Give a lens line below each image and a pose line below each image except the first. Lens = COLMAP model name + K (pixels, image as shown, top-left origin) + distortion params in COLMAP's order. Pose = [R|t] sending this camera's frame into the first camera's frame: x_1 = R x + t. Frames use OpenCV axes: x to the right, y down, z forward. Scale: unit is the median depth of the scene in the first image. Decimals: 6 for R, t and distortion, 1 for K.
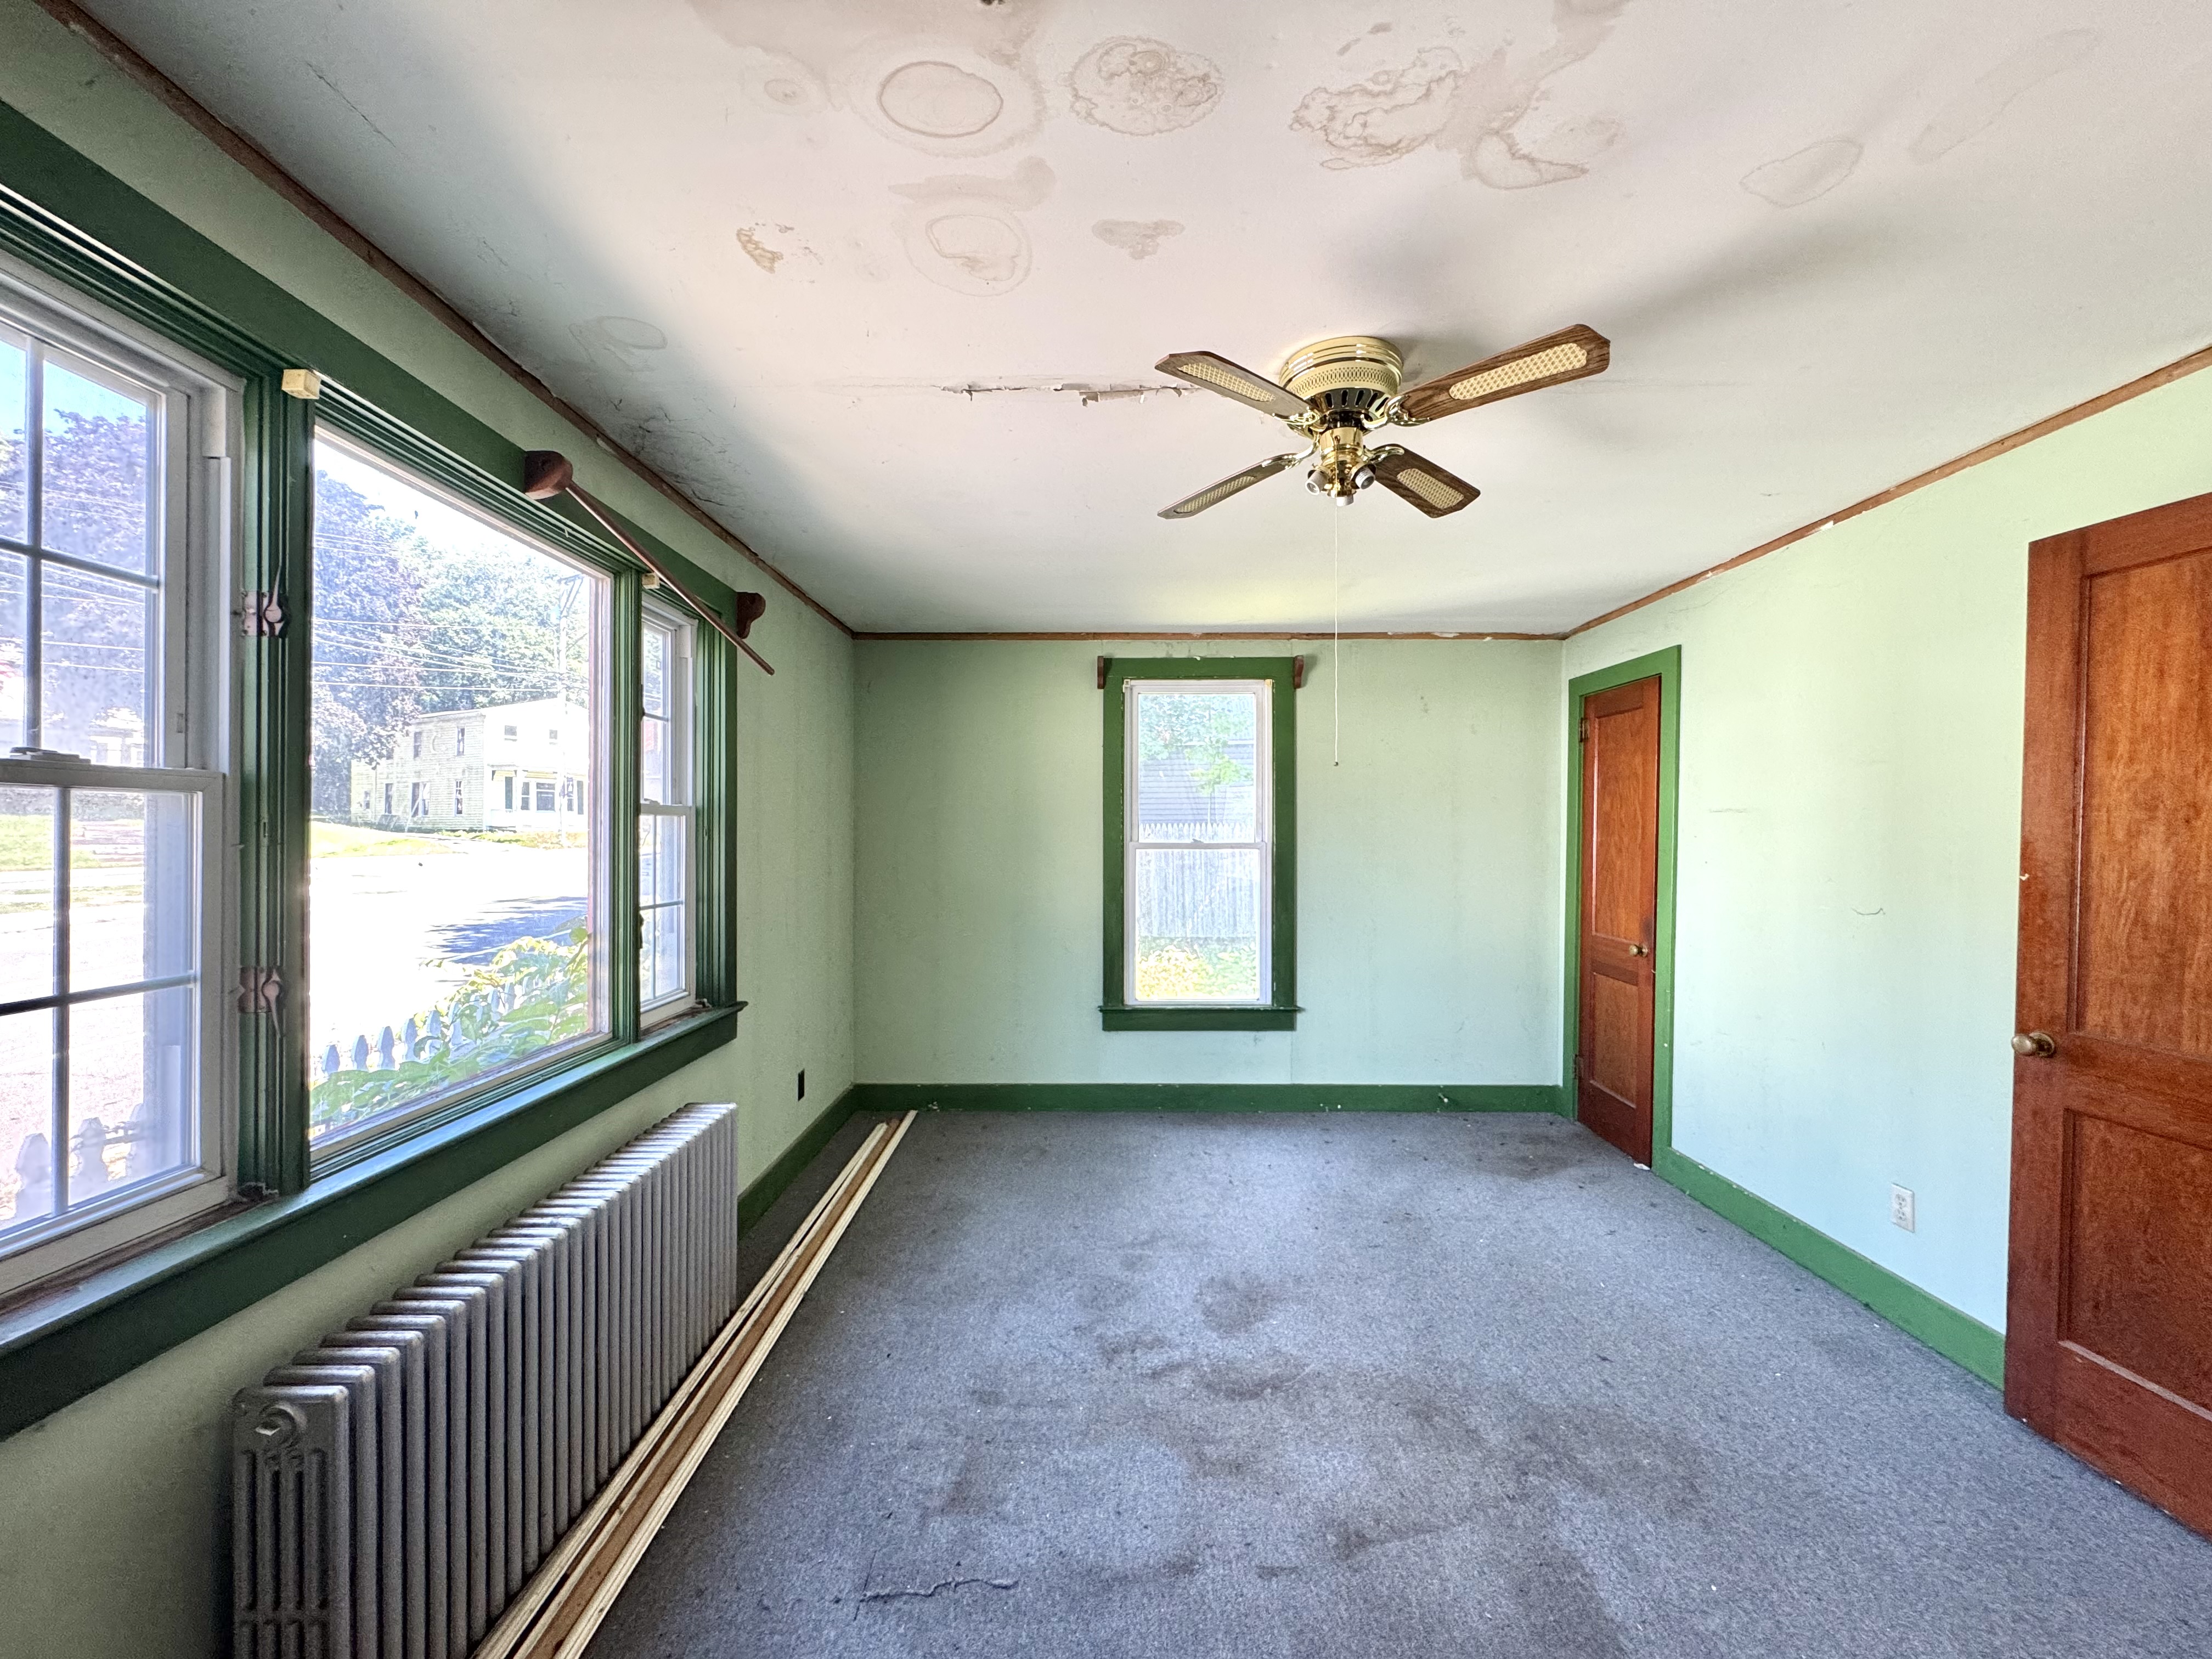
lens RADIAL K [[881.0, 0, 1106.3], [0, 881.0, 833.1], [0, 0, 1]] dist [-0.004257, 0.001312]
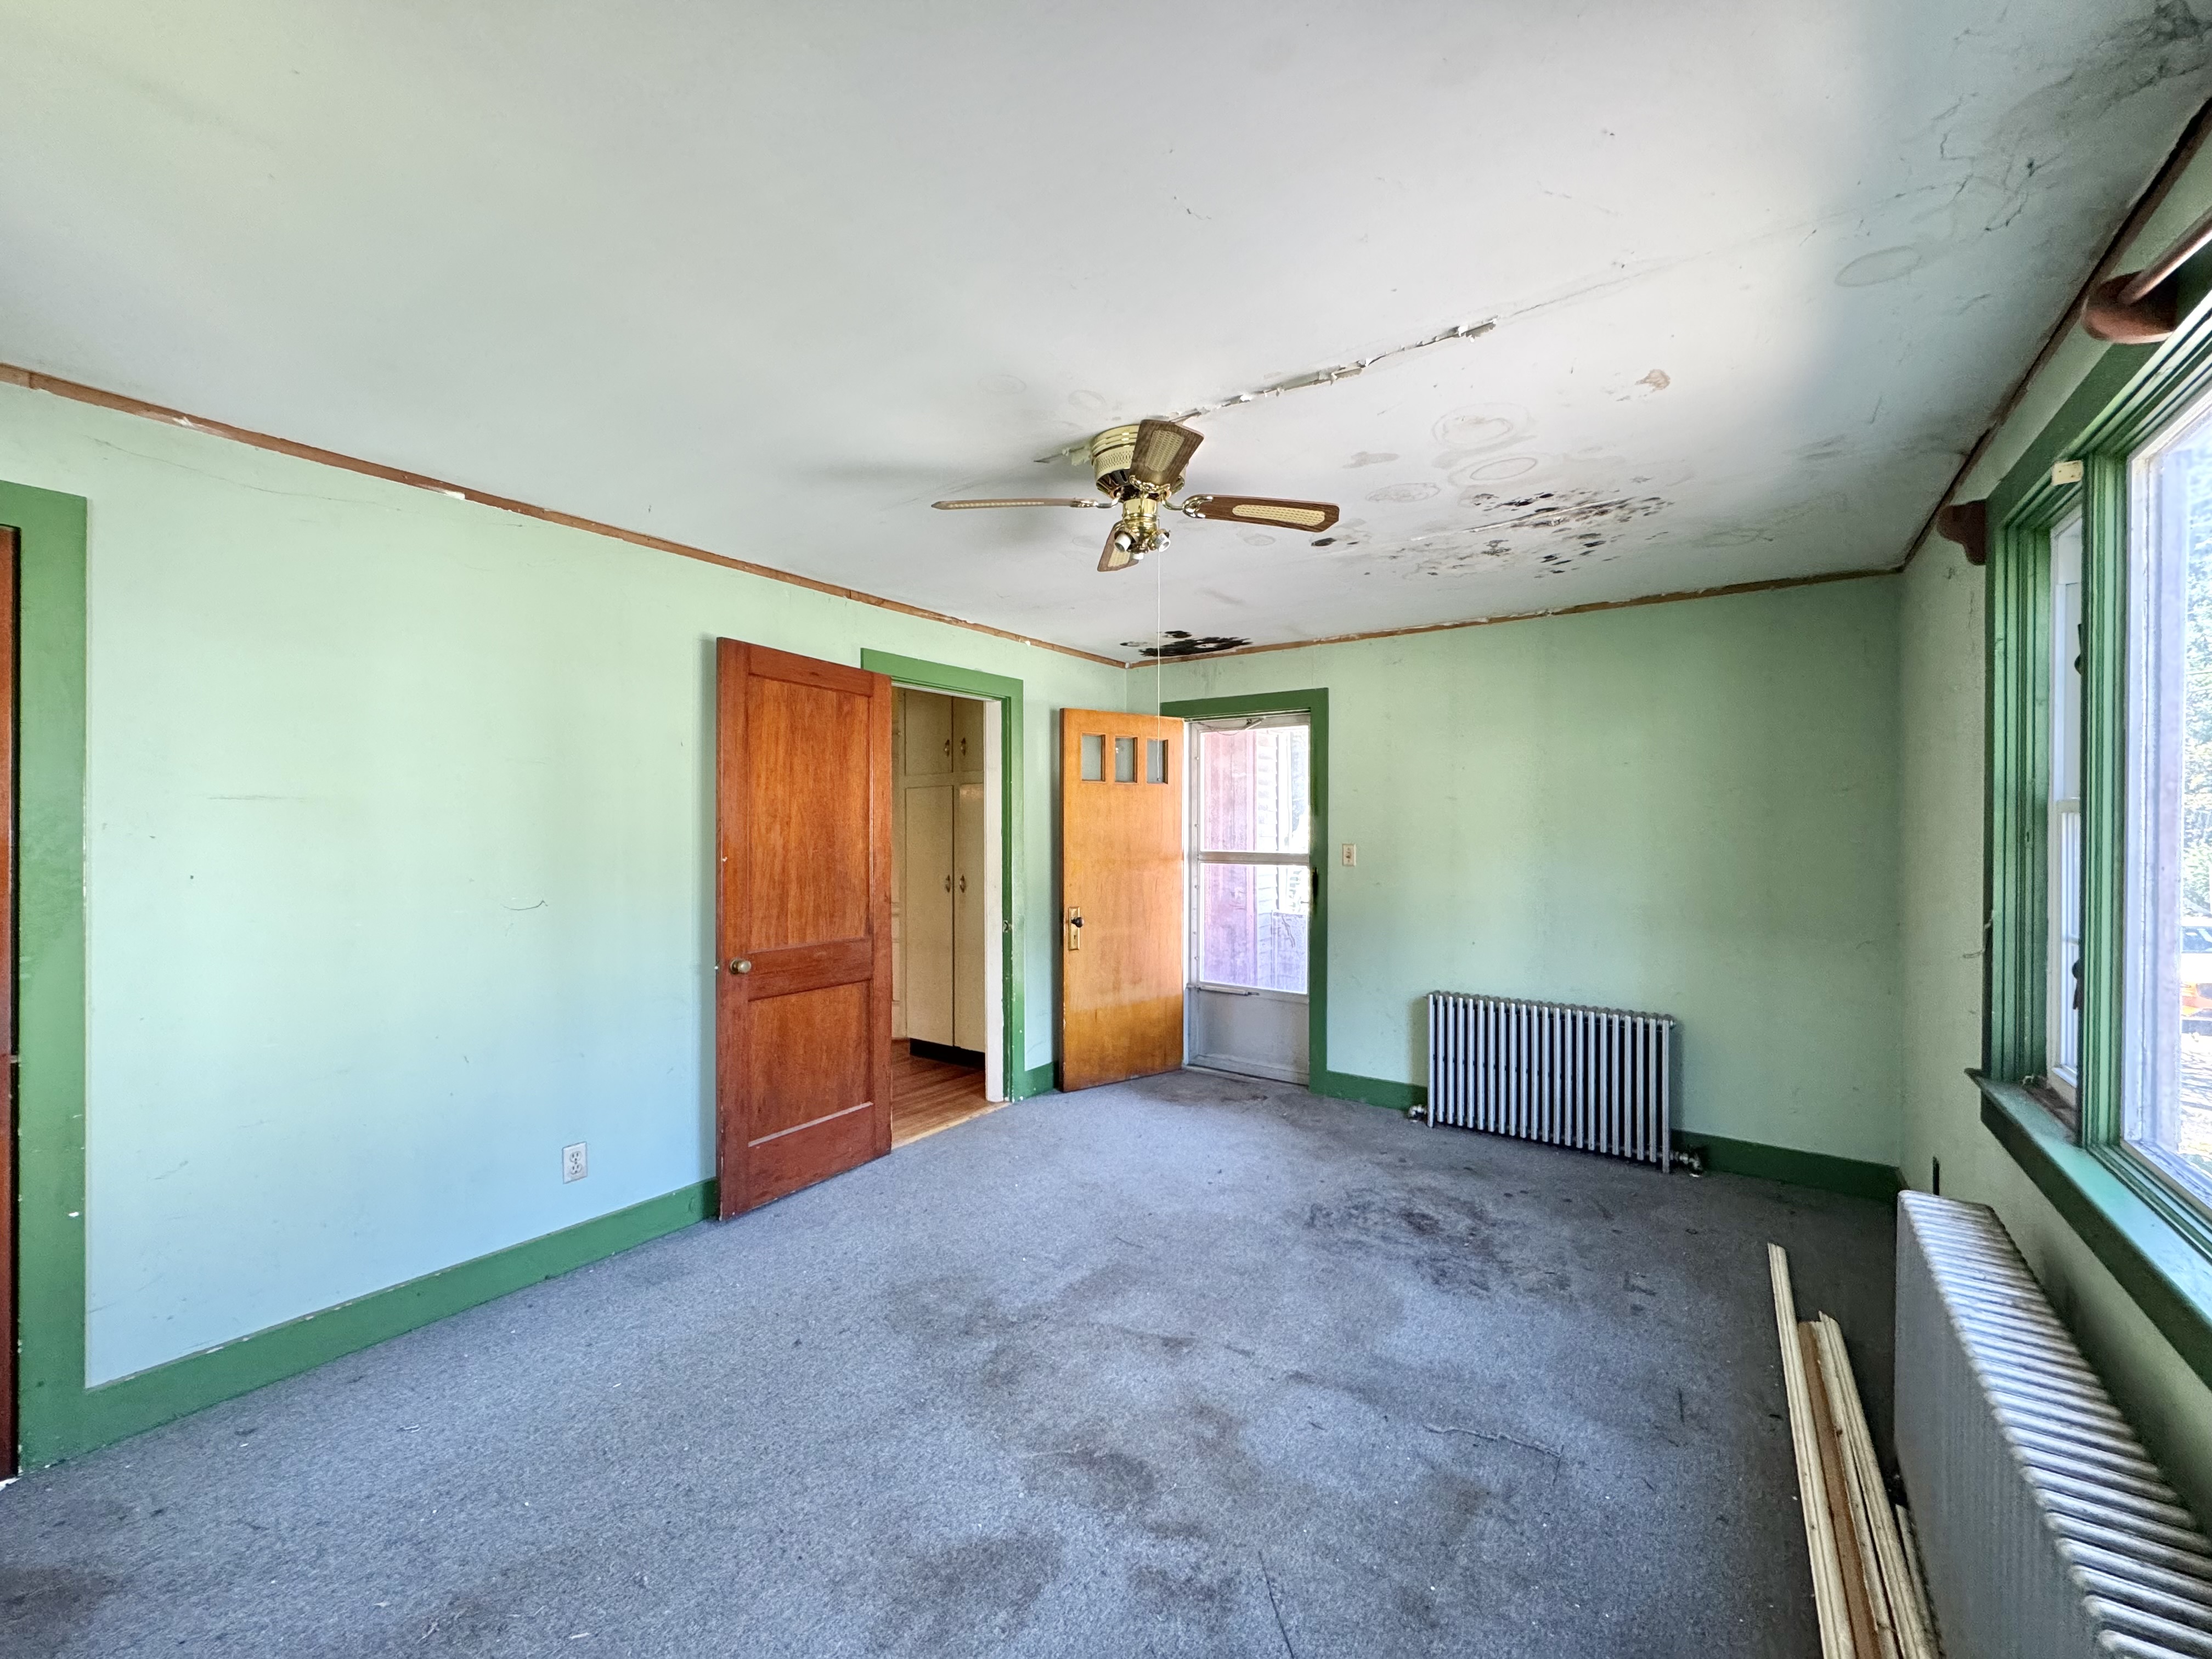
lens RADIAL K [[881.0, 0, 1110.3], [0, 881.0, 832.9], [0, 0, 1]] dist [-0.004257, 0.001312]
pose [[-0.815727, -0.008592, 0.578374, -0.363688], [-0.003272, 0.999942, 0.010239, -0.012226], [-0.578428, 0.006460, -0.815708, 1.835916]]
